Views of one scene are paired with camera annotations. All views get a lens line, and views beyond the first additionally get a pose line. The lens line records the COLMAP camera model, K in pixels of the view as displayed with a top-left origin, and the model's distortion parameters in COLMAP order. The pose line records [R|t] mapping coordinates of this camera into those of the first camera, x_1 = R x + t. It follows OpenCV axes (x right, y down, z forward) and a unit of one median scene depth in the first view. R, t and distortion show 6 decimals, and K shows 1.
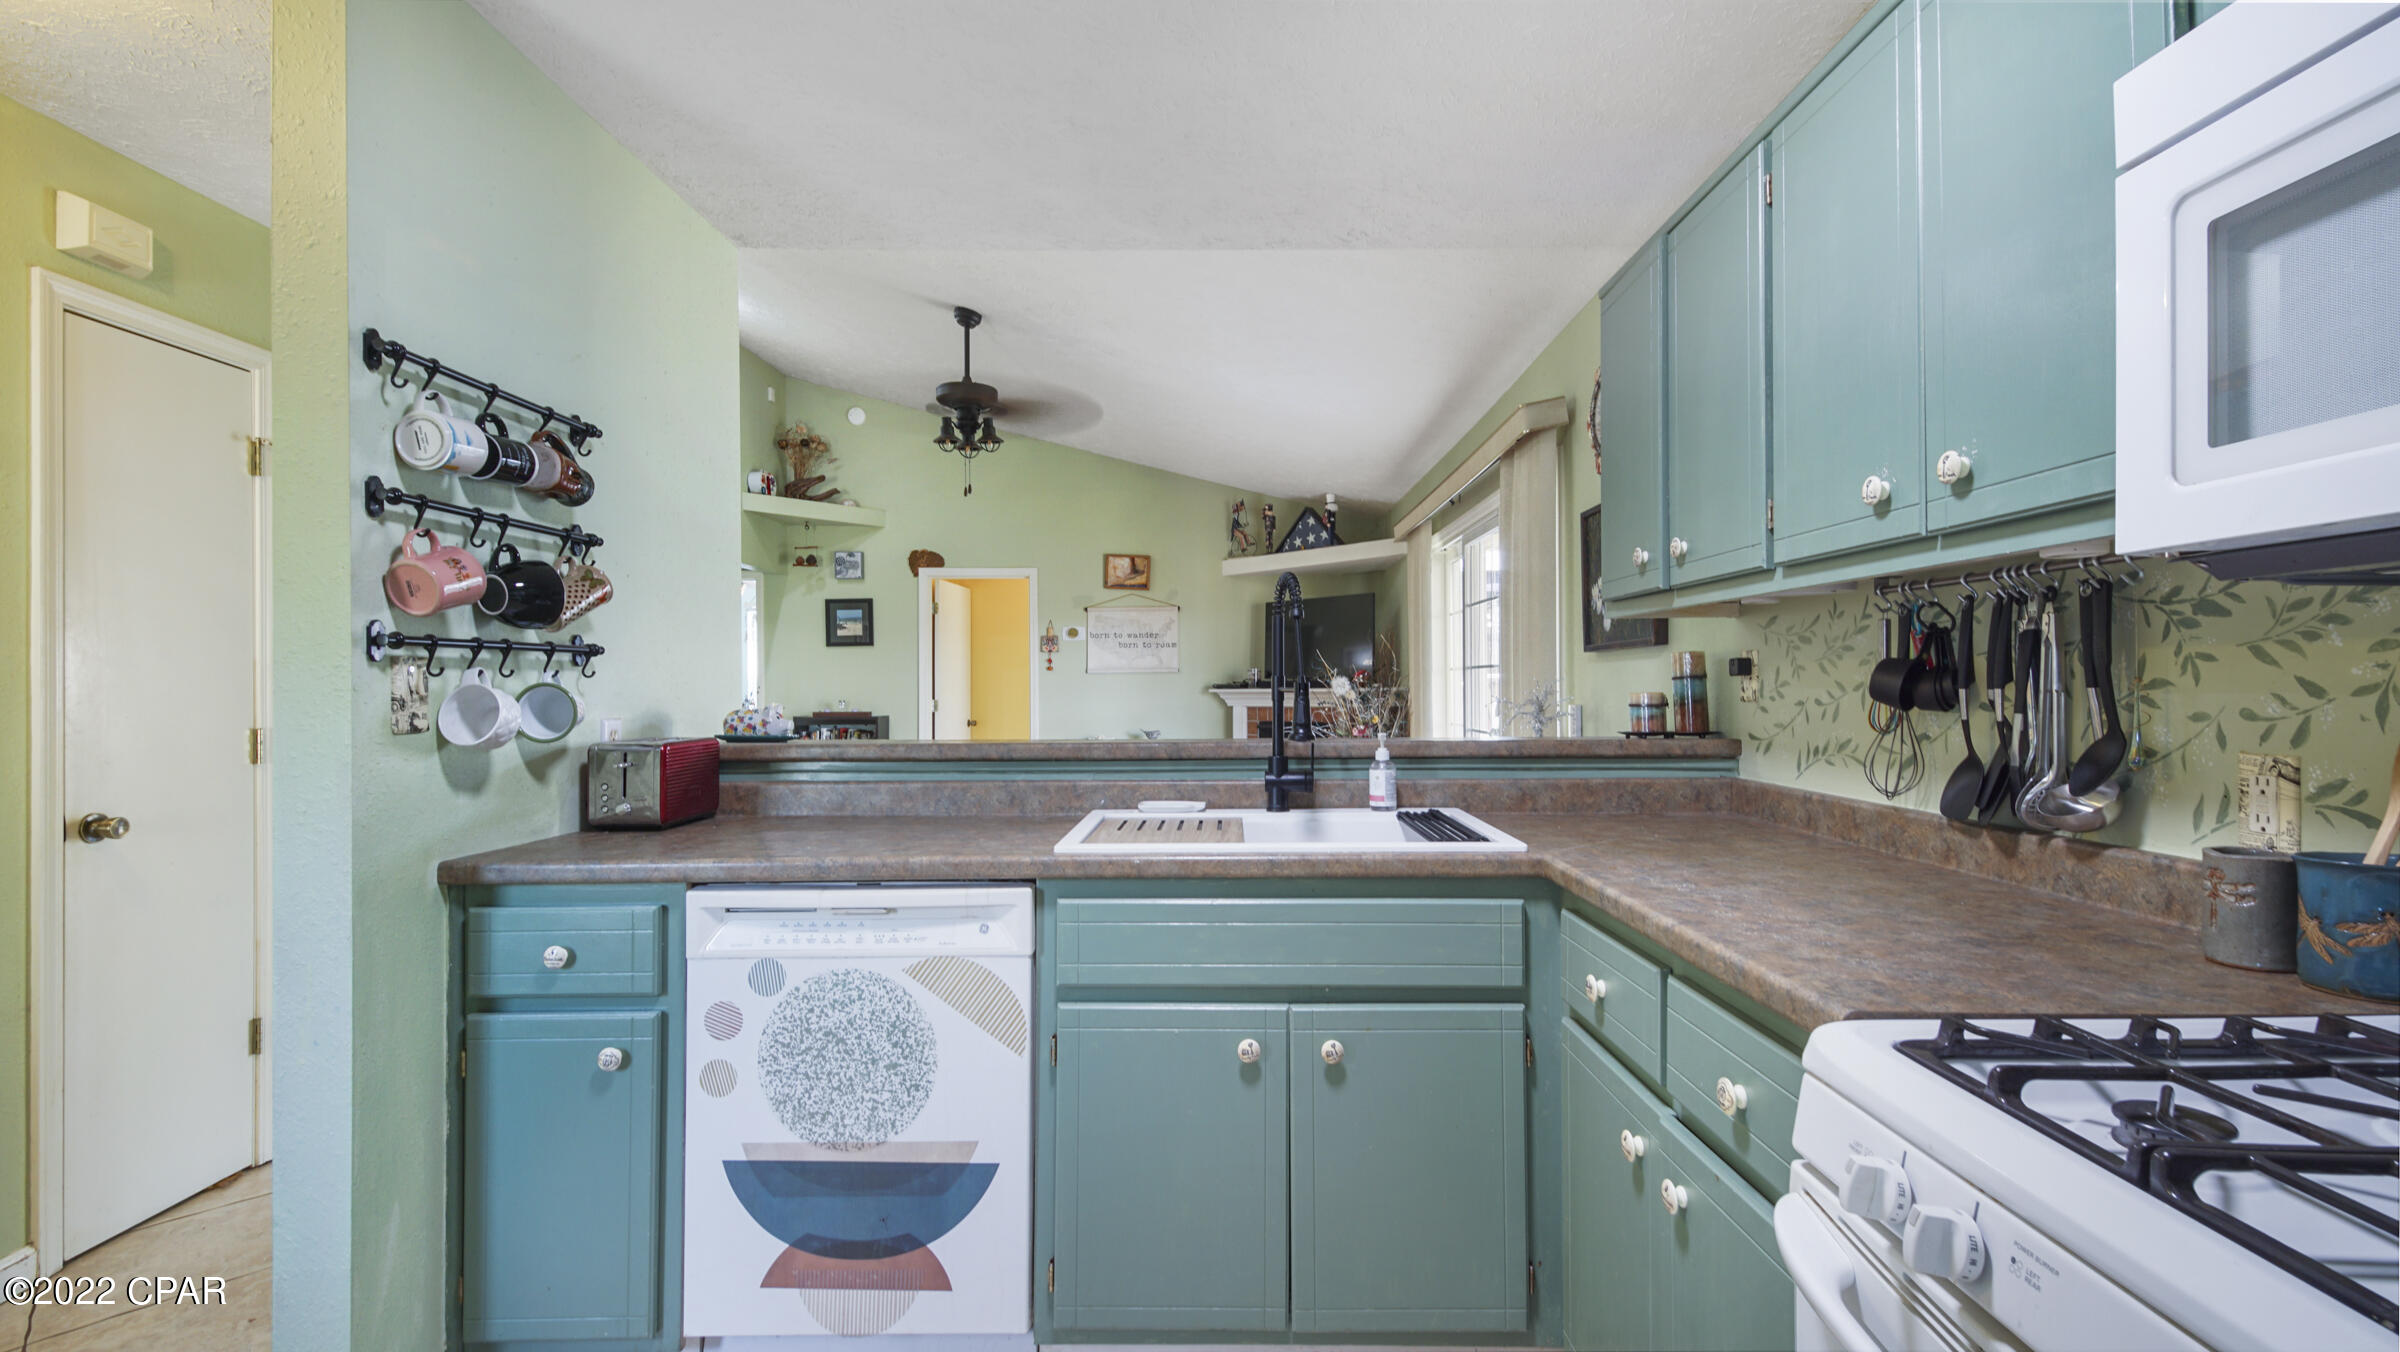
lens RADIAL K [[1091.4, 0, 1236.2], [0, 1091.4, 668.1], [0, 0, 1]] dist [0.041845, -0.011373]
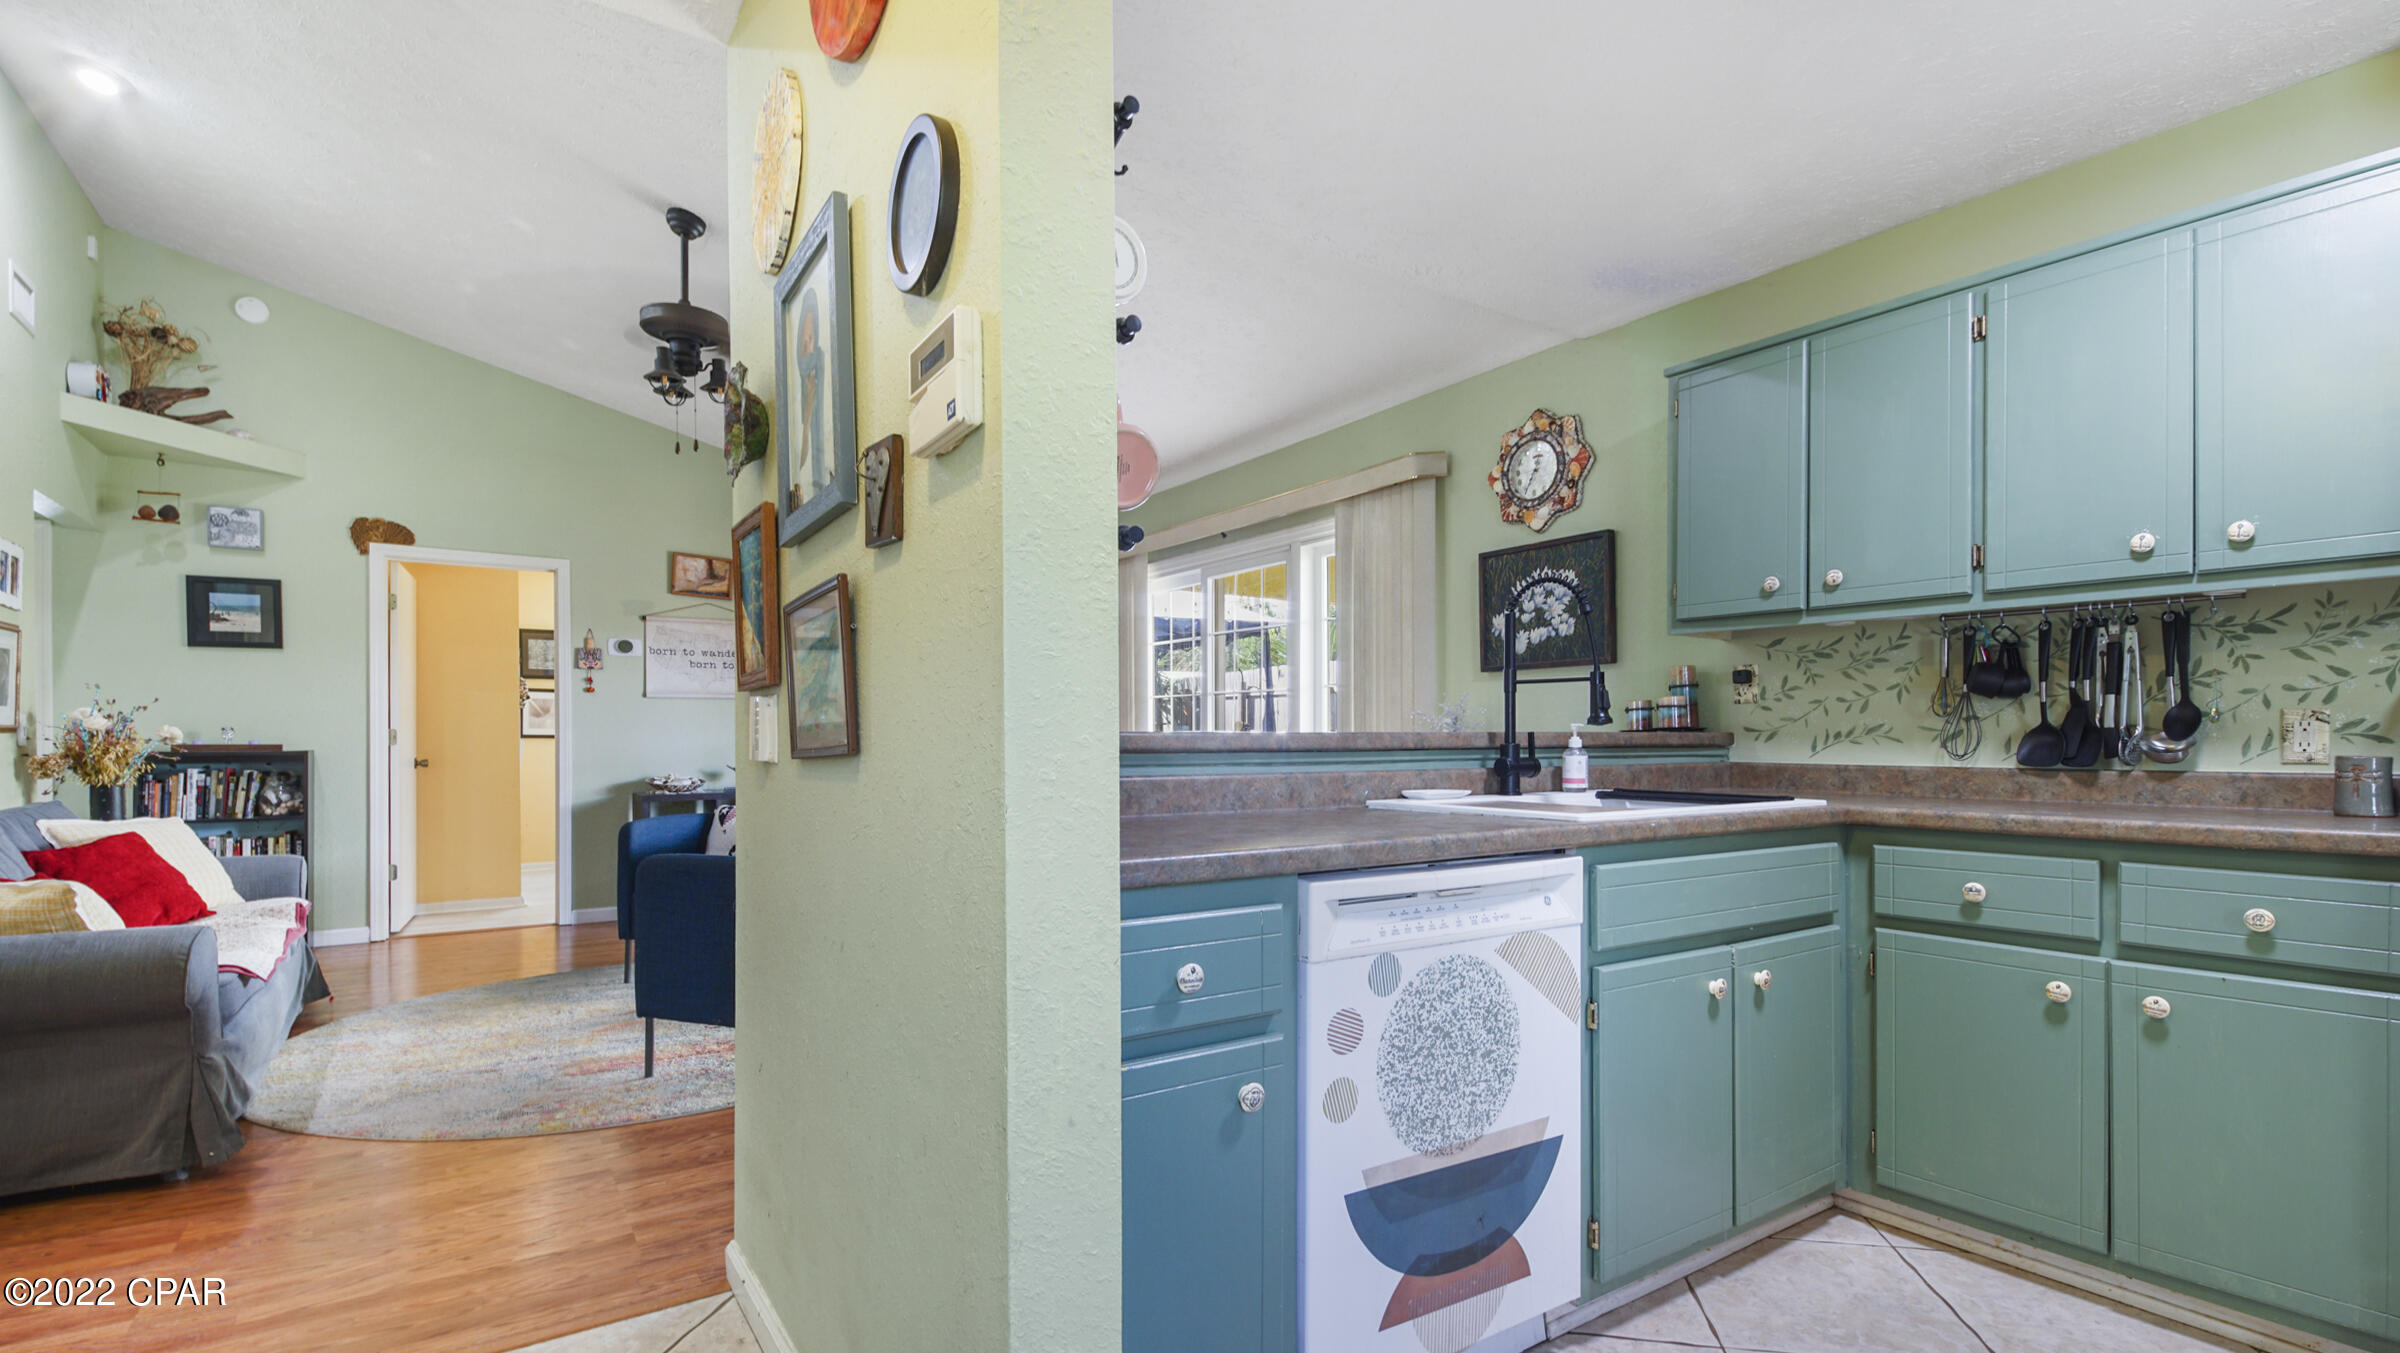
lens RADIAL K [[1091.4, 0, 1235.4], [0, 1091.4, 716.1], [0, 0, 1]] dist [0.041845, -0.011373]
pose [[0.808697, 0.015565, 0.588019, -0.920231], [-0.011681, 0.999878, -0.010402, 0.075548], [-0.588109, 0.001543, 0.808780, 0.324584]]
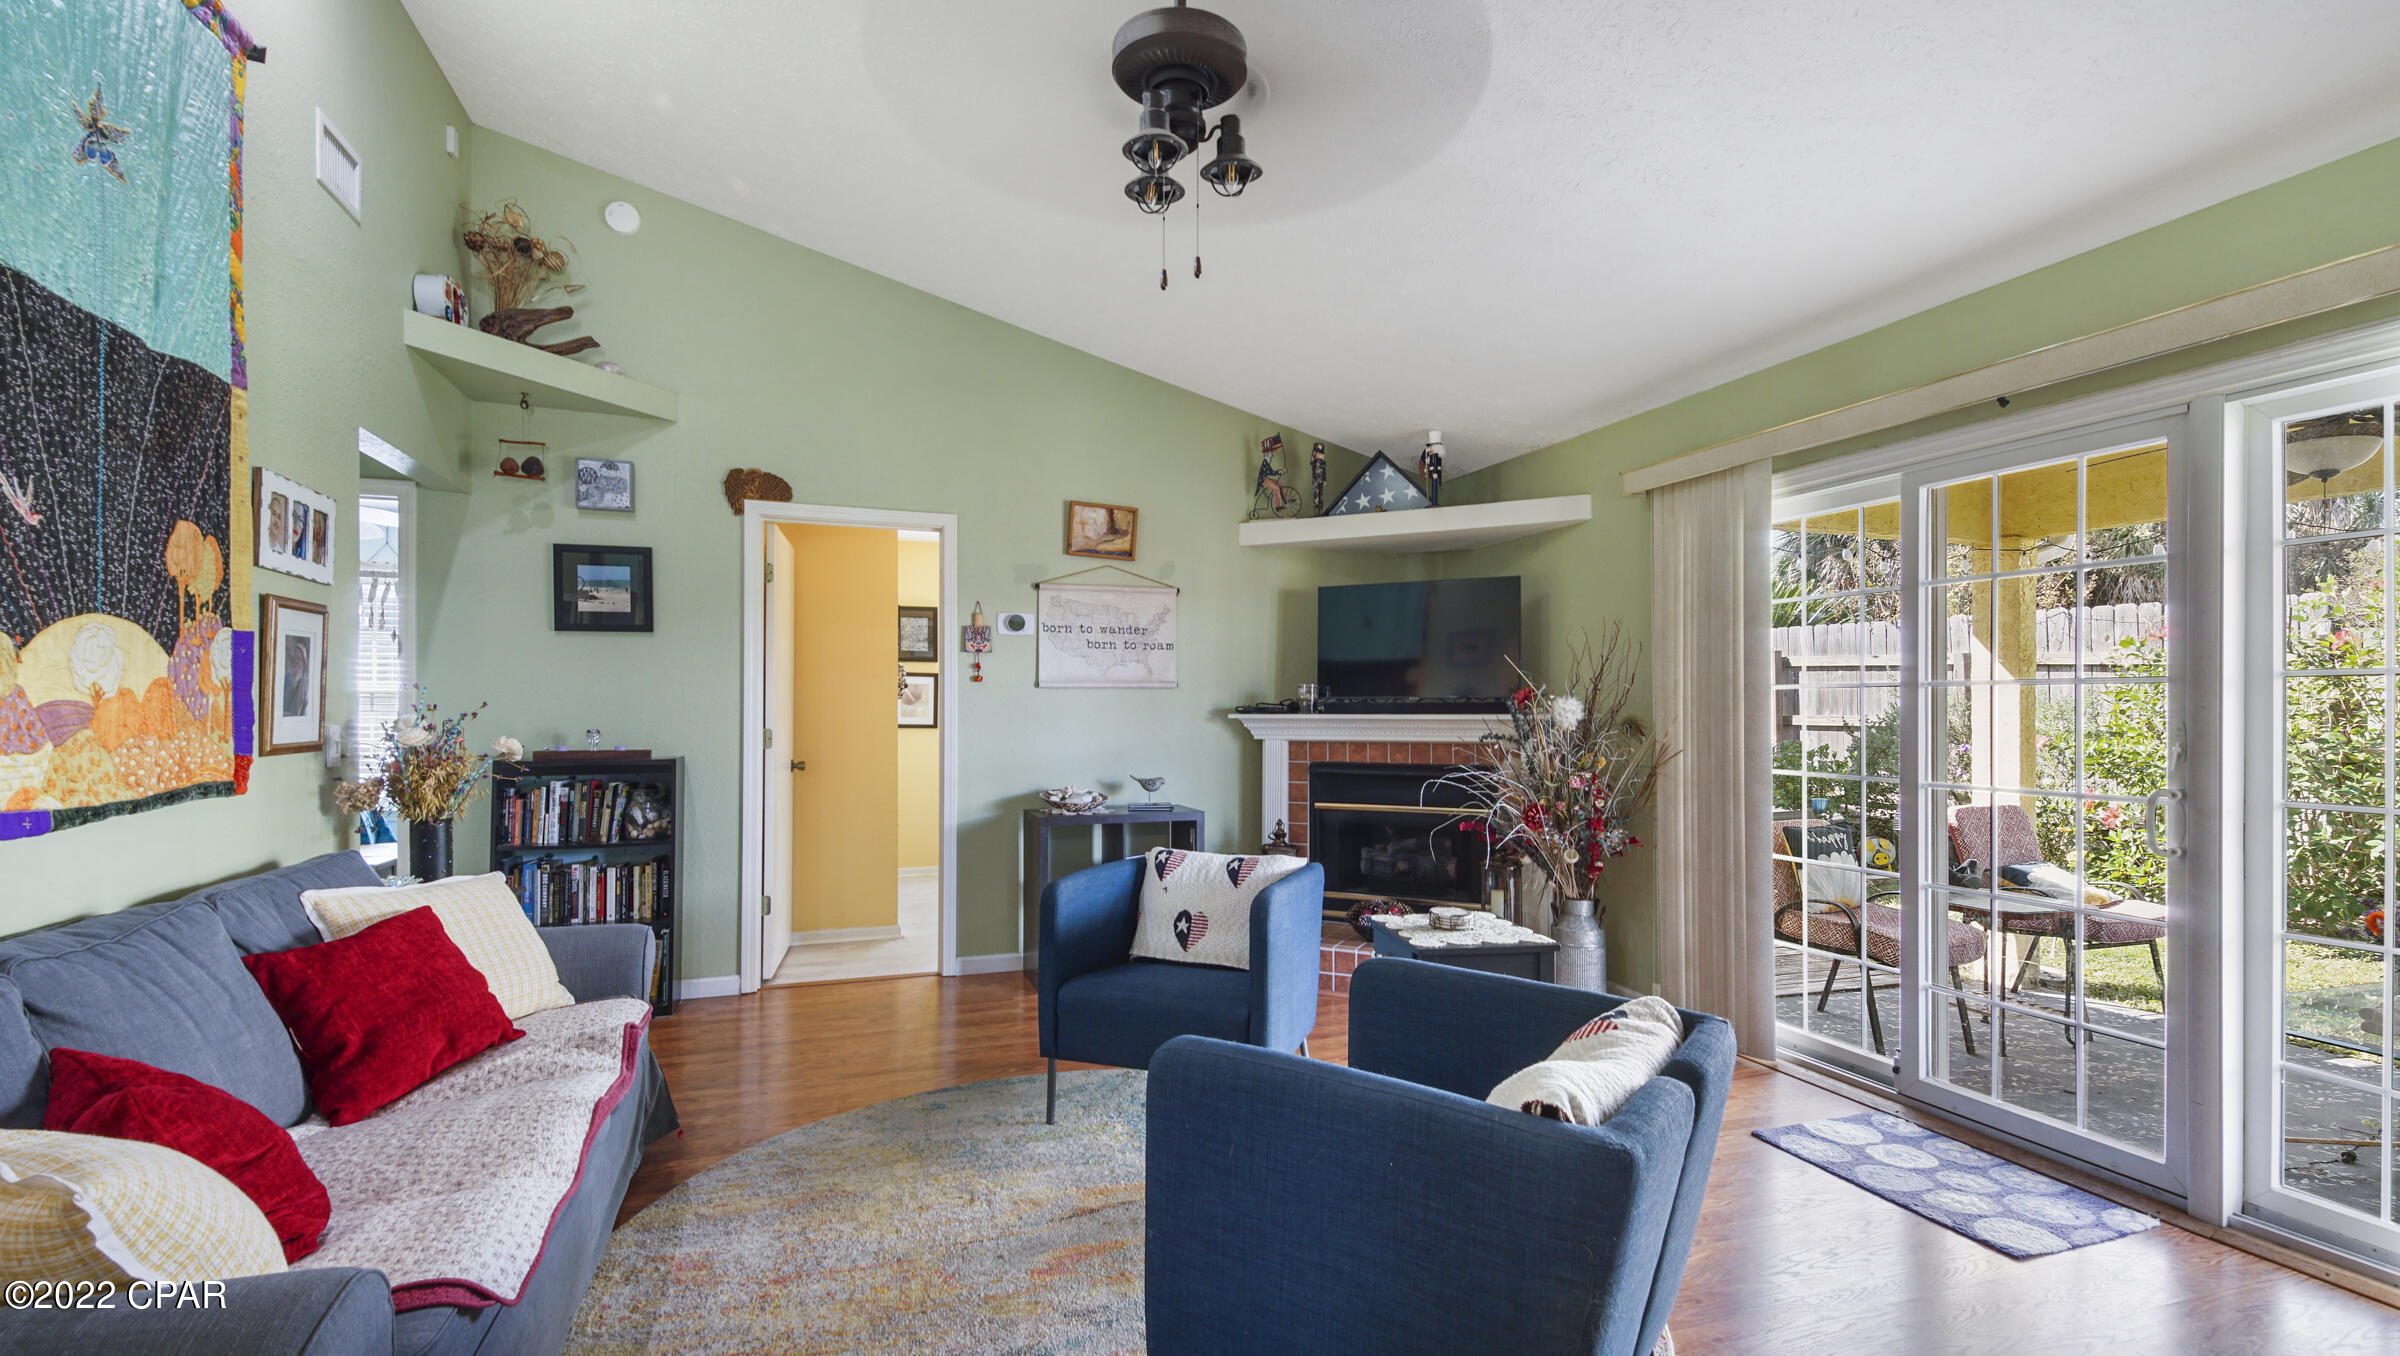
lens RADIAL K [[1097.7, 0, 1215.5], [0, 1097.7, 678.1], [0, 0, 1]] dist [0.047174, -0.003180]
pose [[0.936893, 0.019138, 0.349092, -0.918830], [-0.014141, 0.999758, -0.016858, 0.029578], [-0.349330, 0.010858, 0.936937, 1.312469]]
